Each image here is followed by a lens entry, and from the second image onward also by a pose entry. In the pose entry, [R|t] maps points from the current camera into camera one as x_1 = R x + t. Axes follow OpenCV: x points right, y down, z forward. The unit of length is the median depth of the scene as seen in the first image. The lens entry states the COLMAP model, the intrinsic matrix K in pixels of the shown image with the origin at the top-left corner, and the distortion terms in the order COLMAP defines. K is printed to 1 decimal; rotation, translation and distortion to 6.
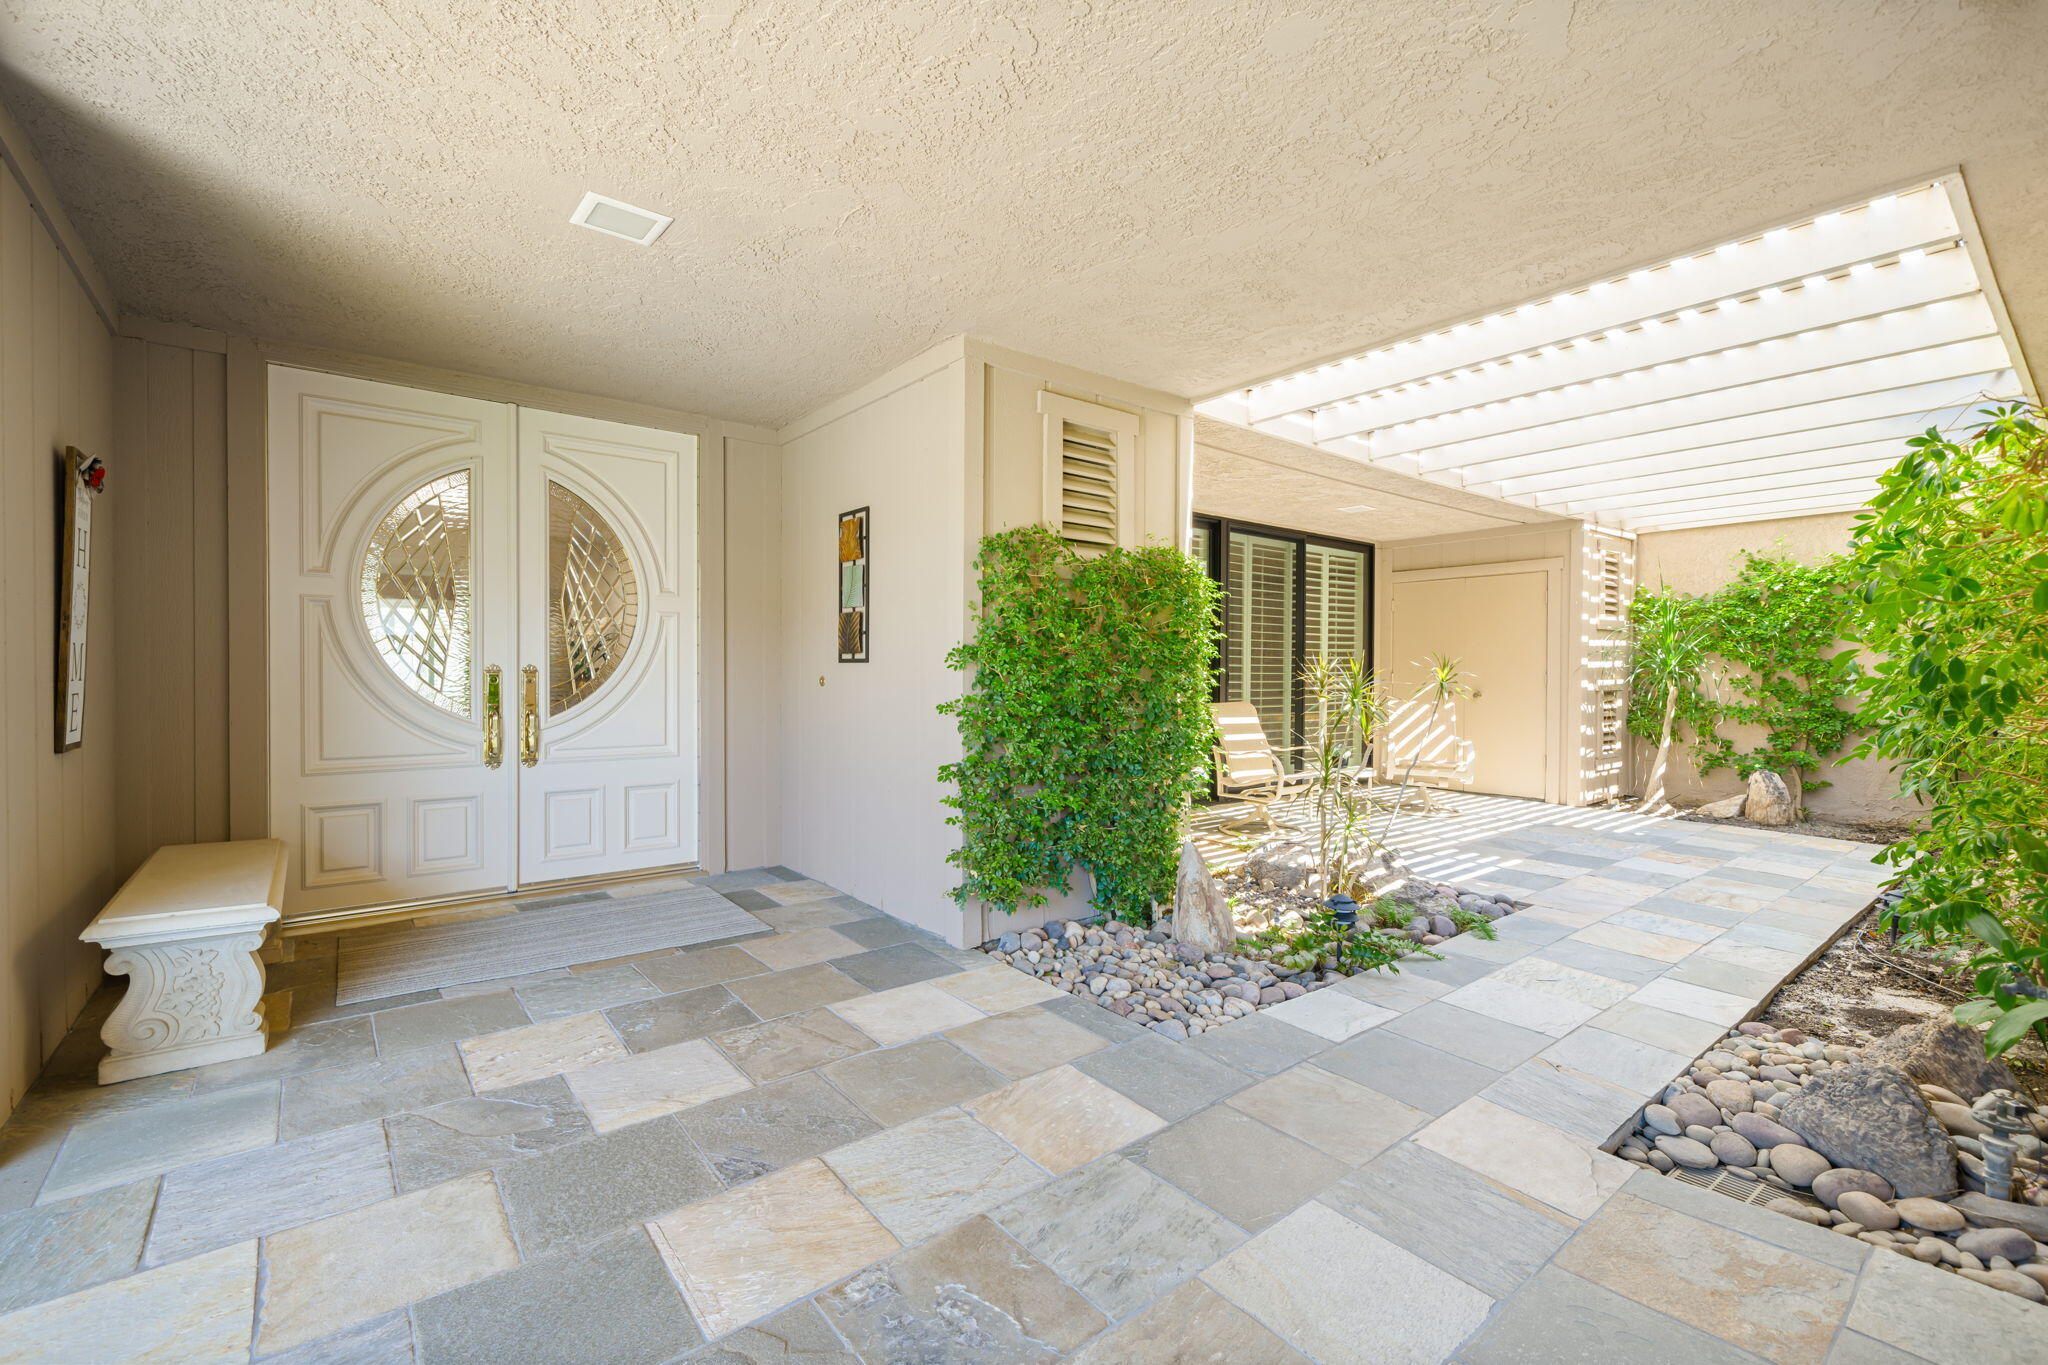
lens RADIAL K [[882.2, 0, 1019.7], [0, 882.2, 684.4], [0, 0, 1]] dist [0.001114, 0.000119]
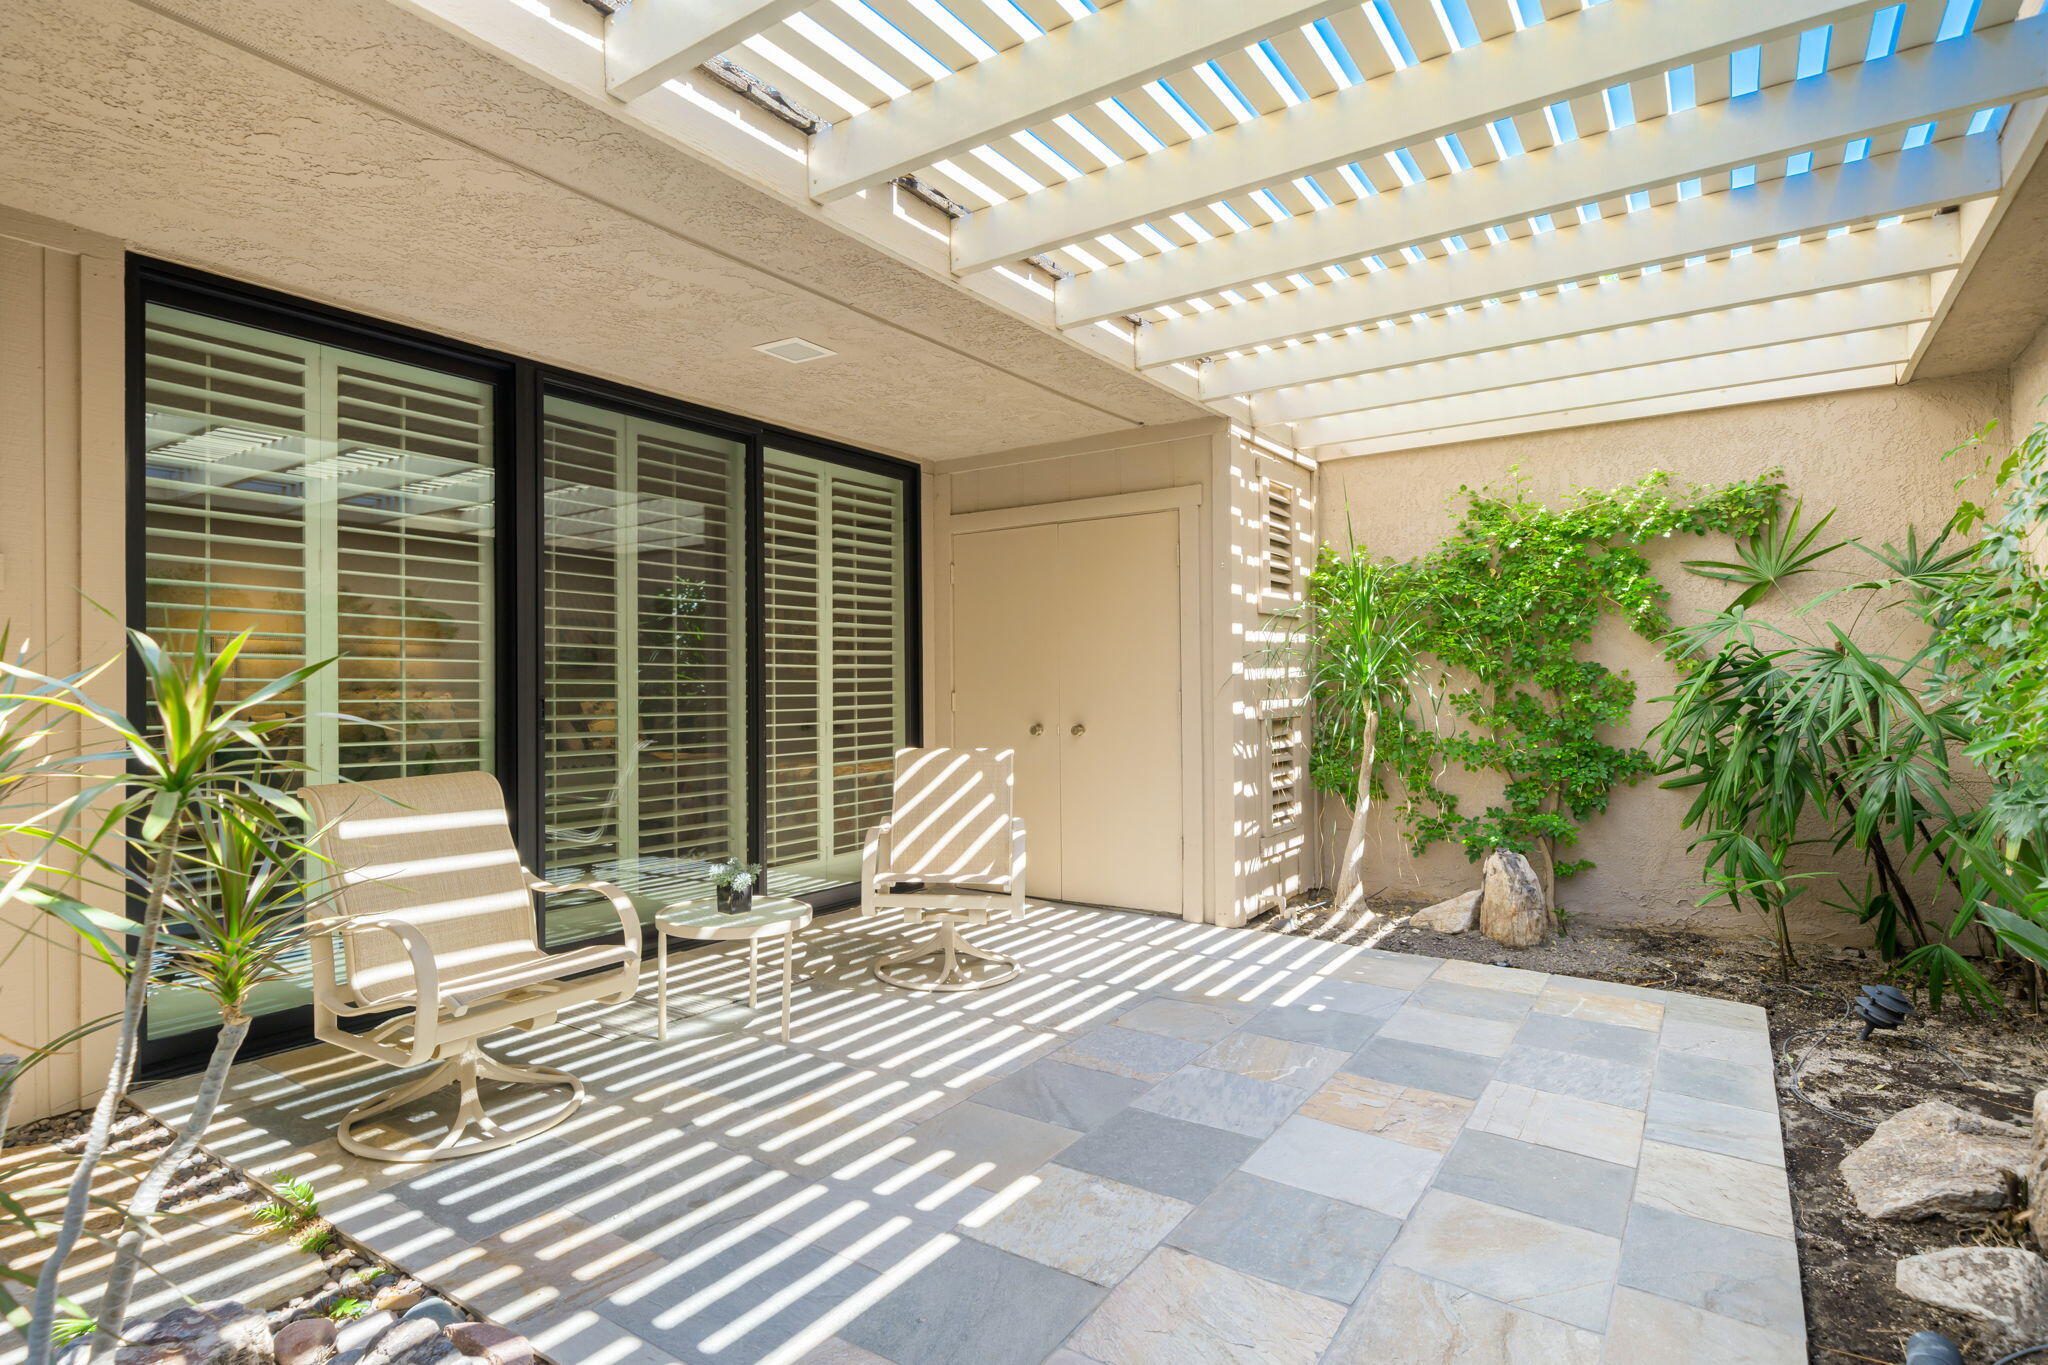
lens RADIAL K [[1035.9, 0, 1025.4], [0, 1035.9, 679.9], [0, 0, 1]] dist [-0.001008, -0.000083]
pose [[0.954414, -0.010294, 0.298307, 0.311361], [0.016564, 0.999692, -0.018497, -0.008726], [-0.298025, 0.022595, 0.954291, 0.405814]]
